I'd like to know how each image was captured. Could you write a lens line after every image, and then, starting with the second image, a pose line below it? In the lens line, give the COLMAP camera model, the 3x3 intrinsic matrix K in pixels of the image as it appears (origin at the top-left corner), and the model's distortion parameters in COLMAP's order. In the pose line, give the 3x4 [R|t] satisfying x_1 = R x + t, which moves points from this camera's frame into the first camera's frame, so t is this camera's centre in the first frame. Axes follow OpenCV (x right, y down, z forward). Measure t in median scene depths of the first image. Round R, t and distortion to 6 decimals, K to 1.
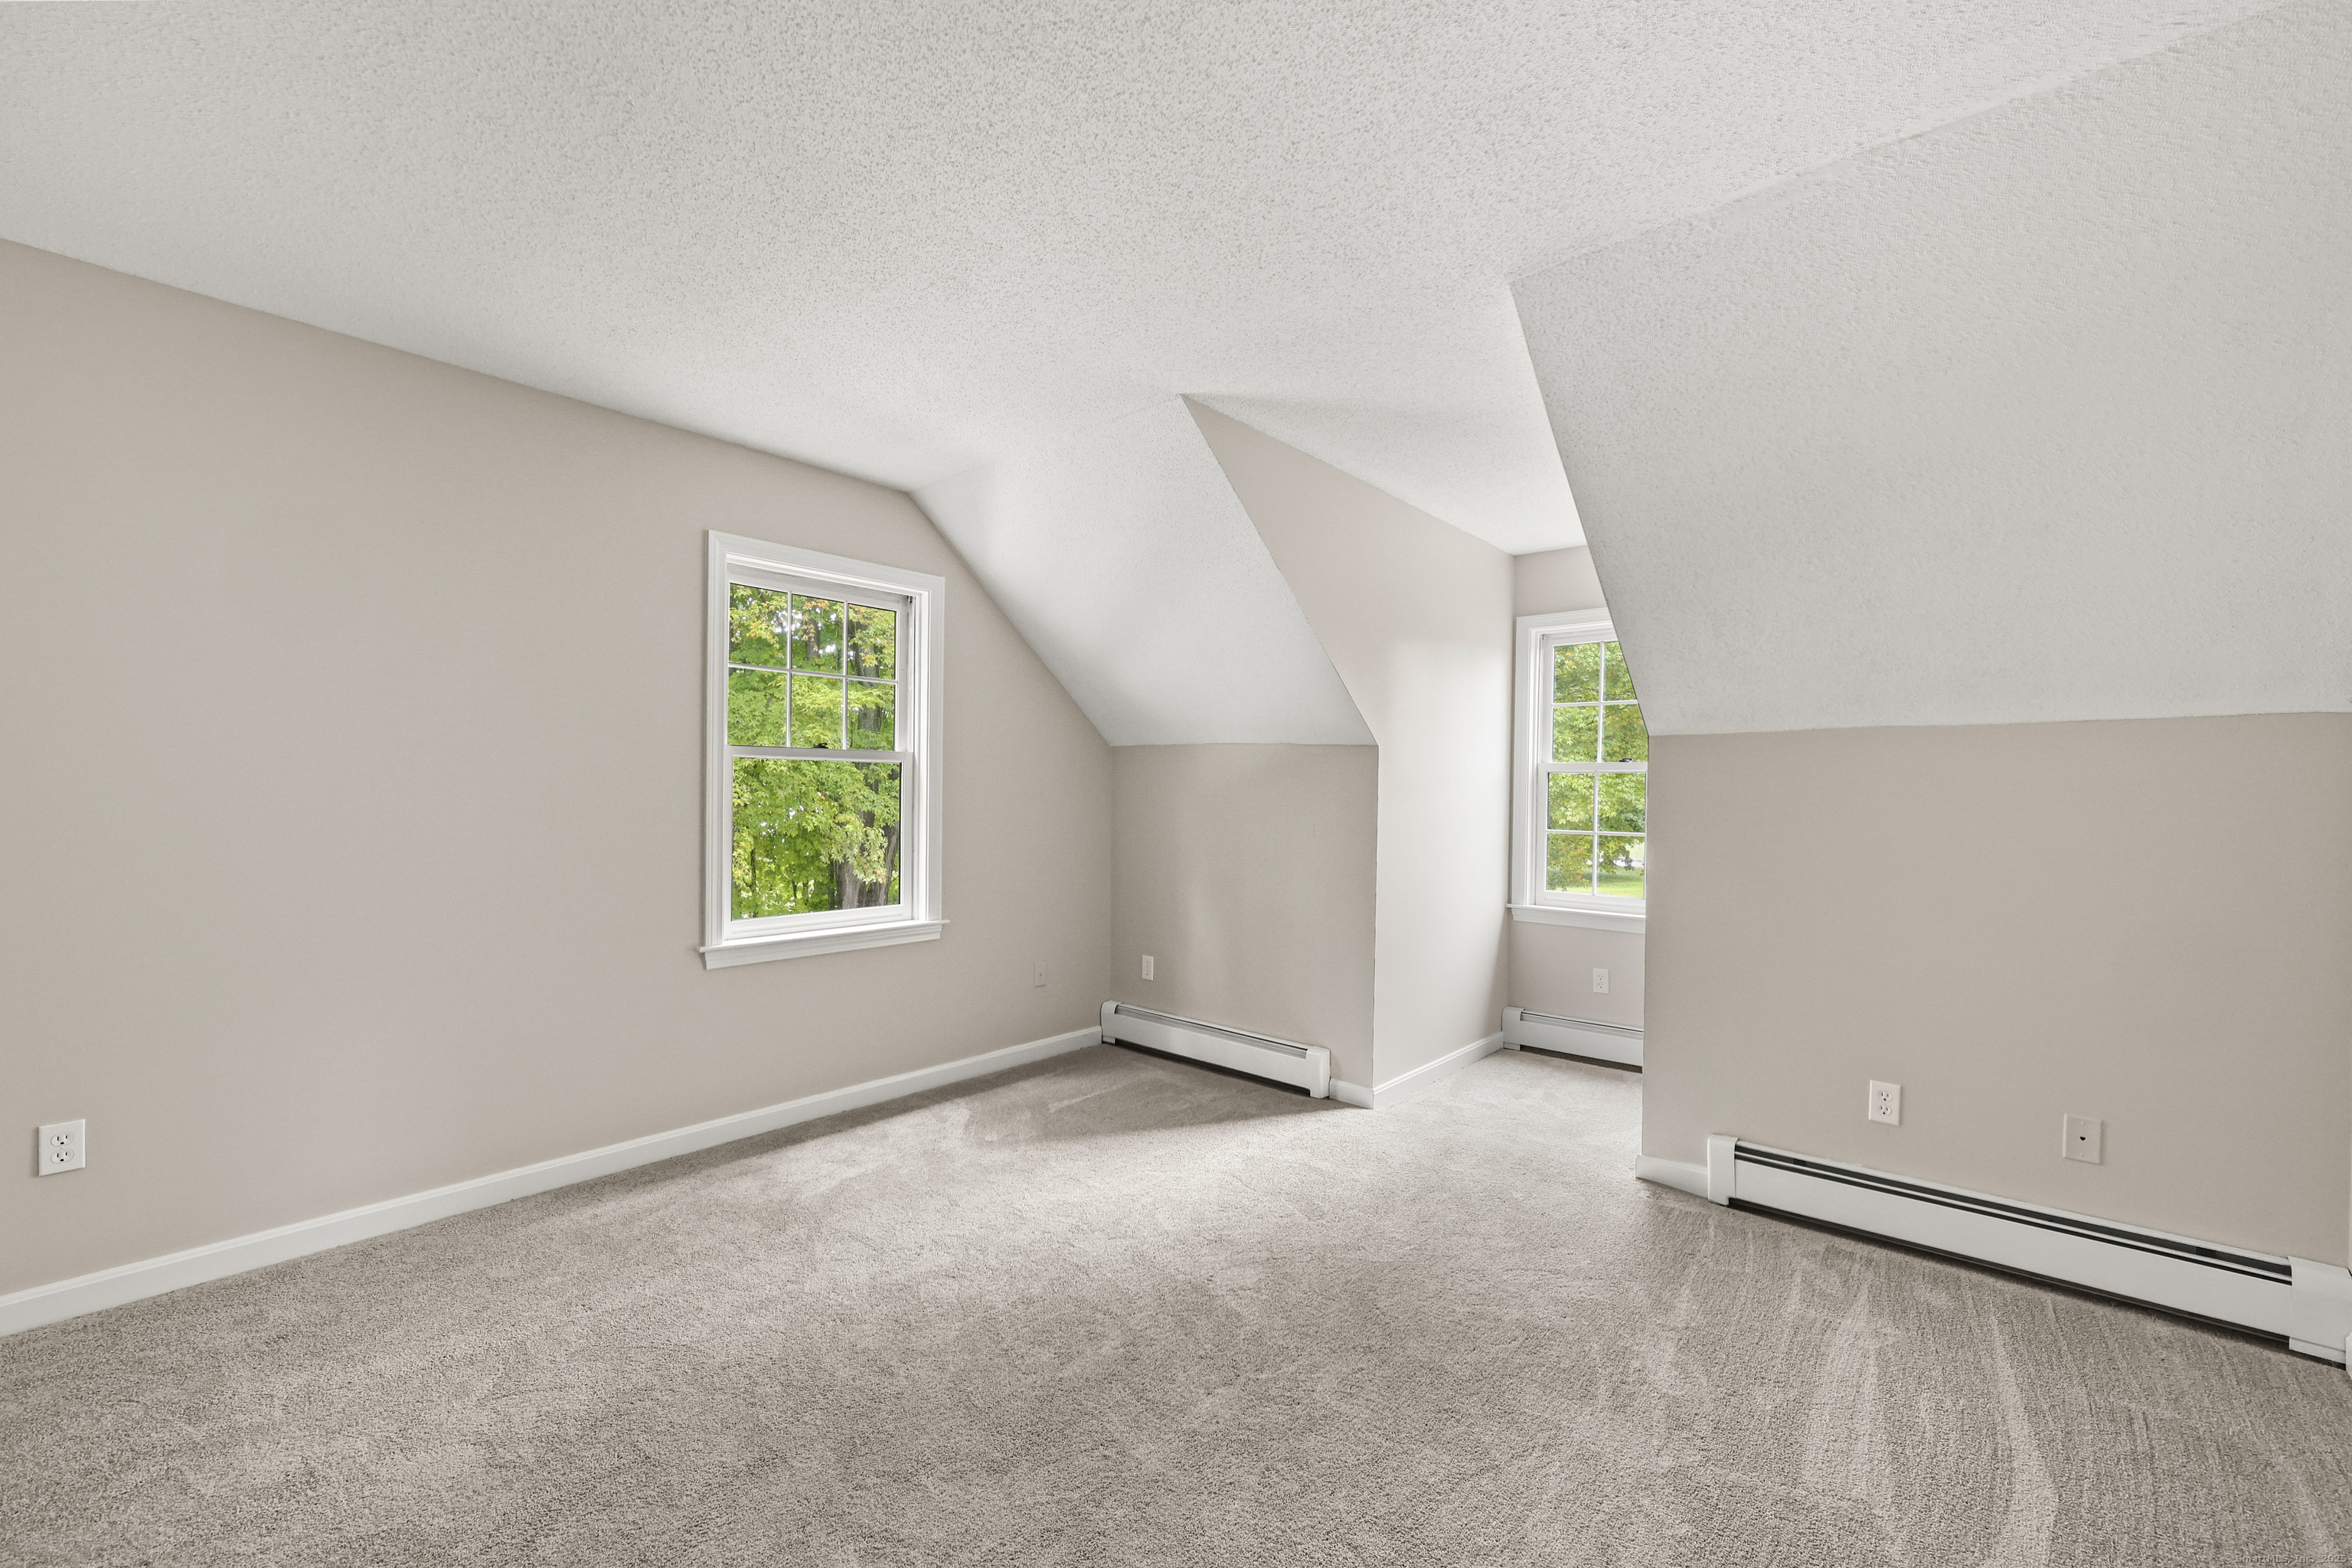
lens RADIAL K [[954.8, 0, 1184.3], [0, 954.8, 784.7], [0, 0, 1]] dist [0.002021, 0.000438]
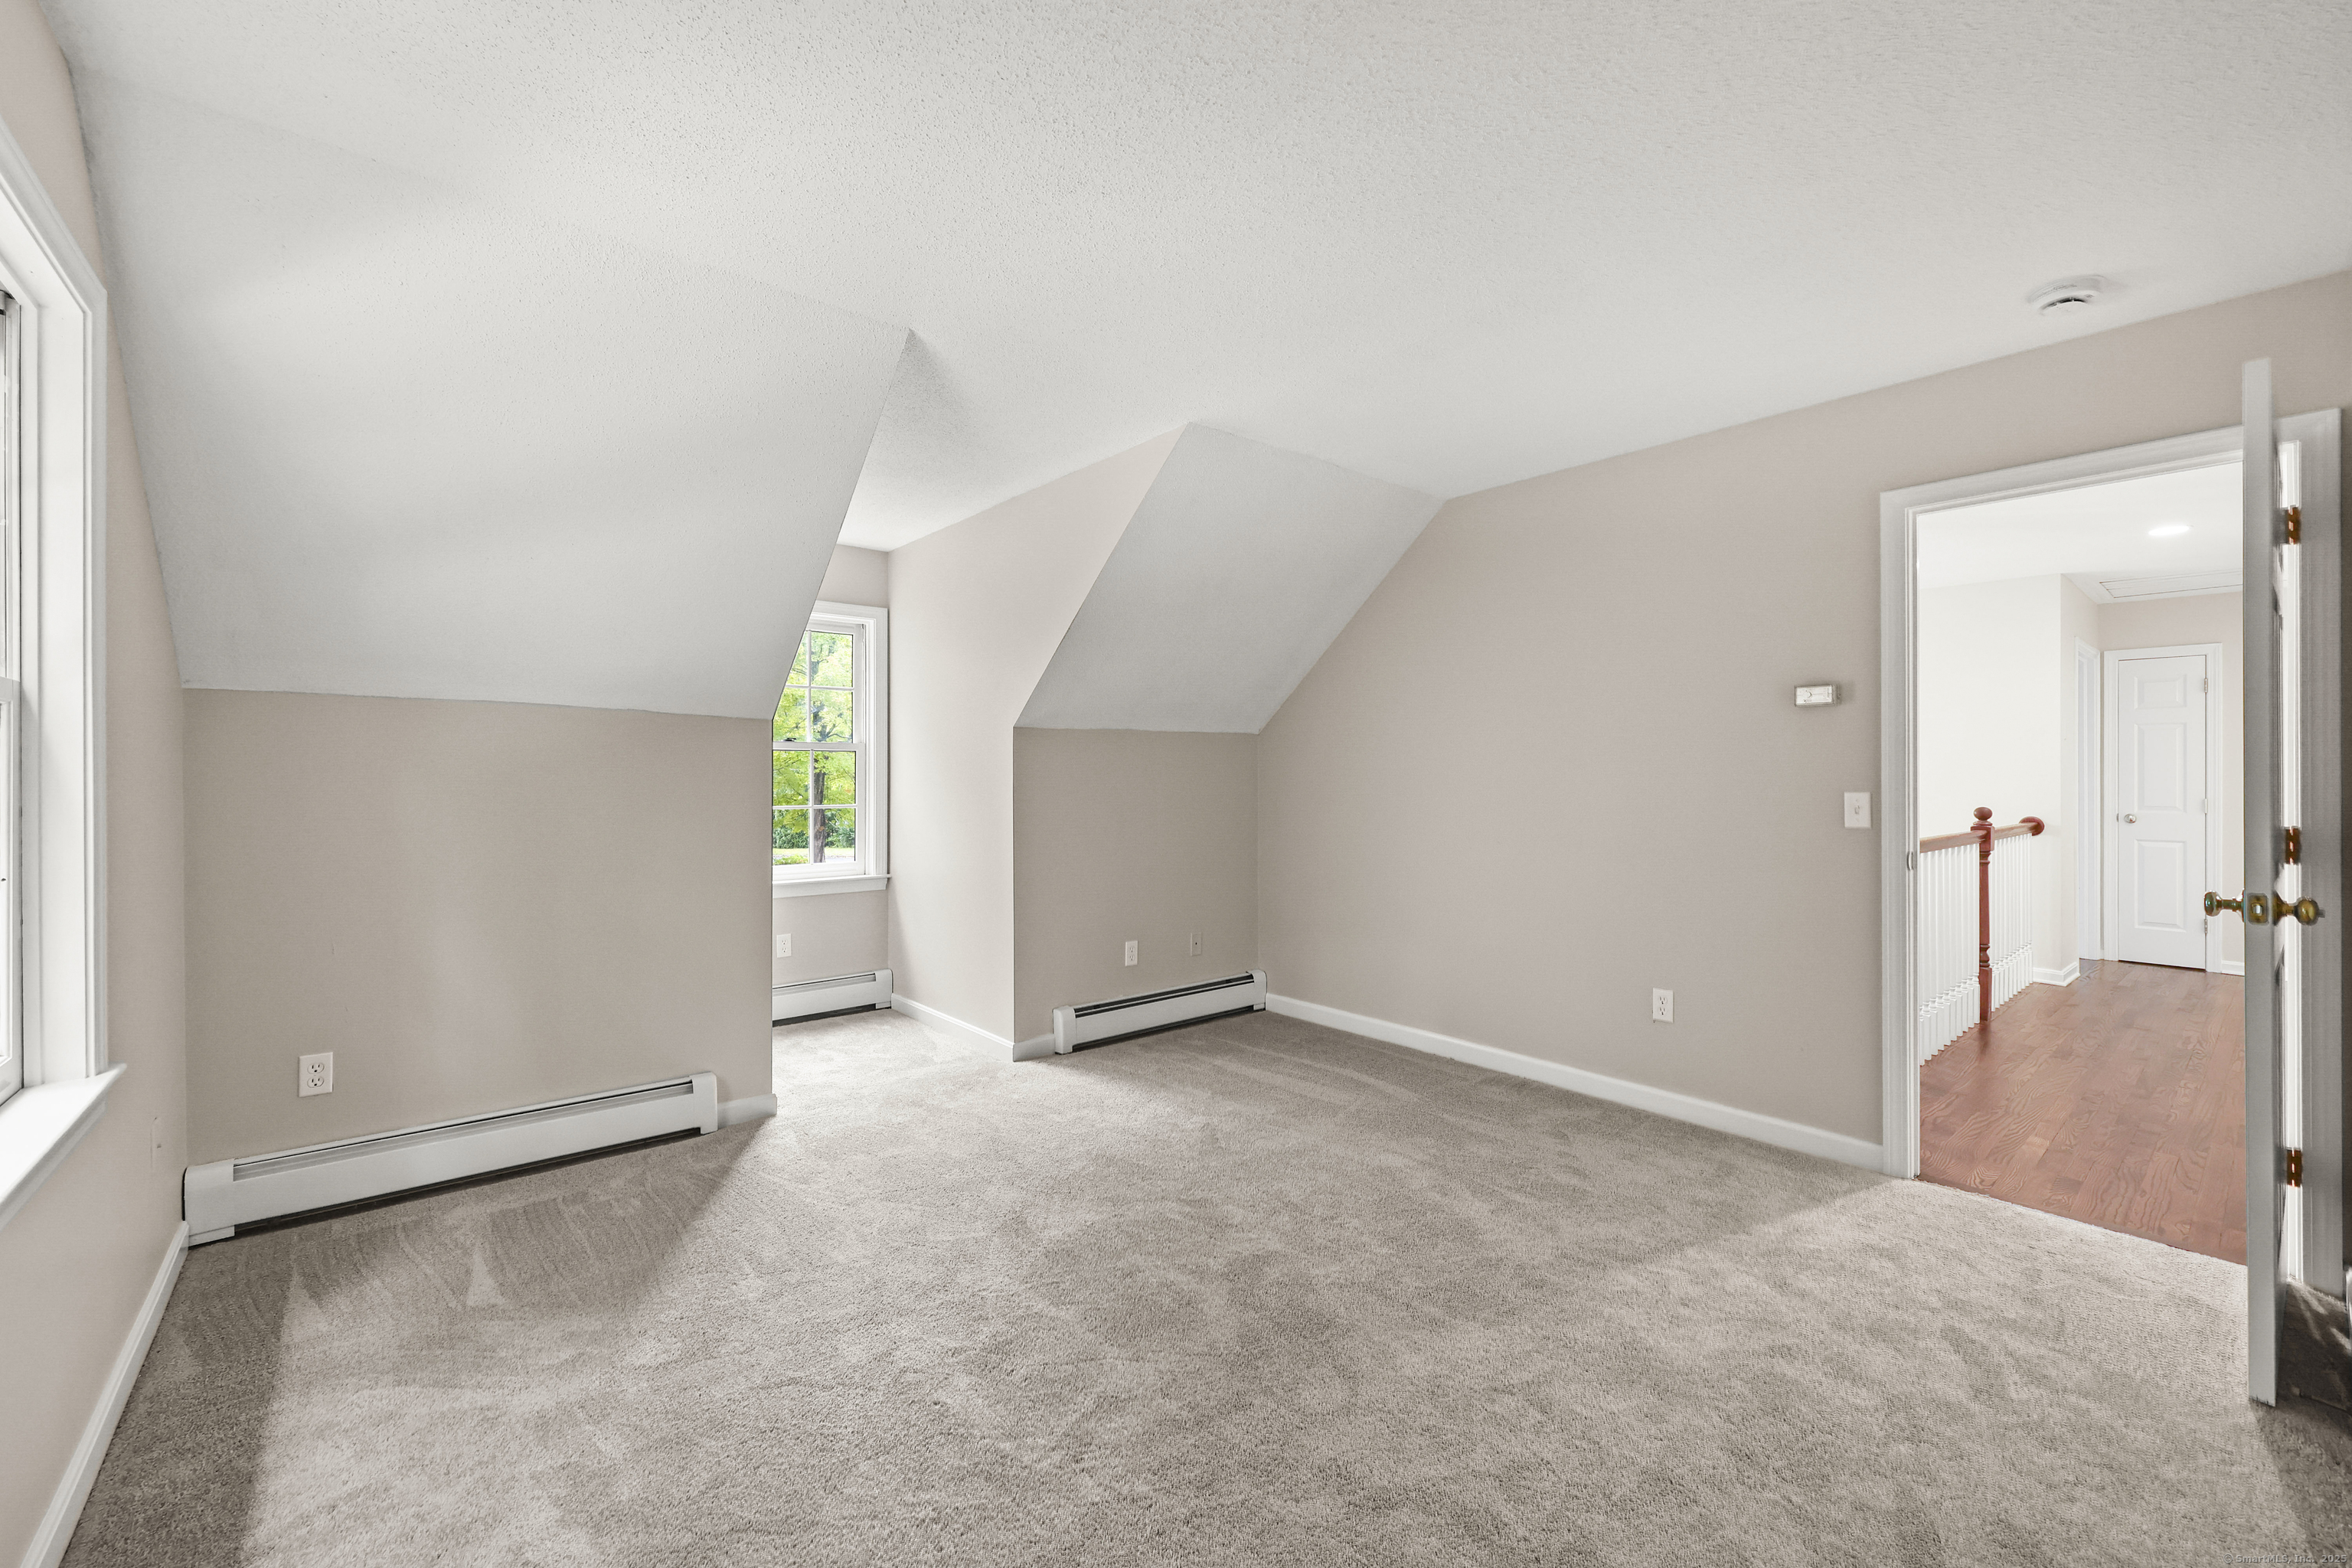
lens RADIAL K [[954.8, 0, 1184.3], [0, 954.8, 784.7], [0, 0, 1]] dist [0.002021, 0.000438]
pose [[0.155166, -0.021919, 0.987645, -0.646601], [-0.004508, 0.999728, 0.022895, -0.002048], [-0.987878, -0.008005, 0.155025, 0.467334]]
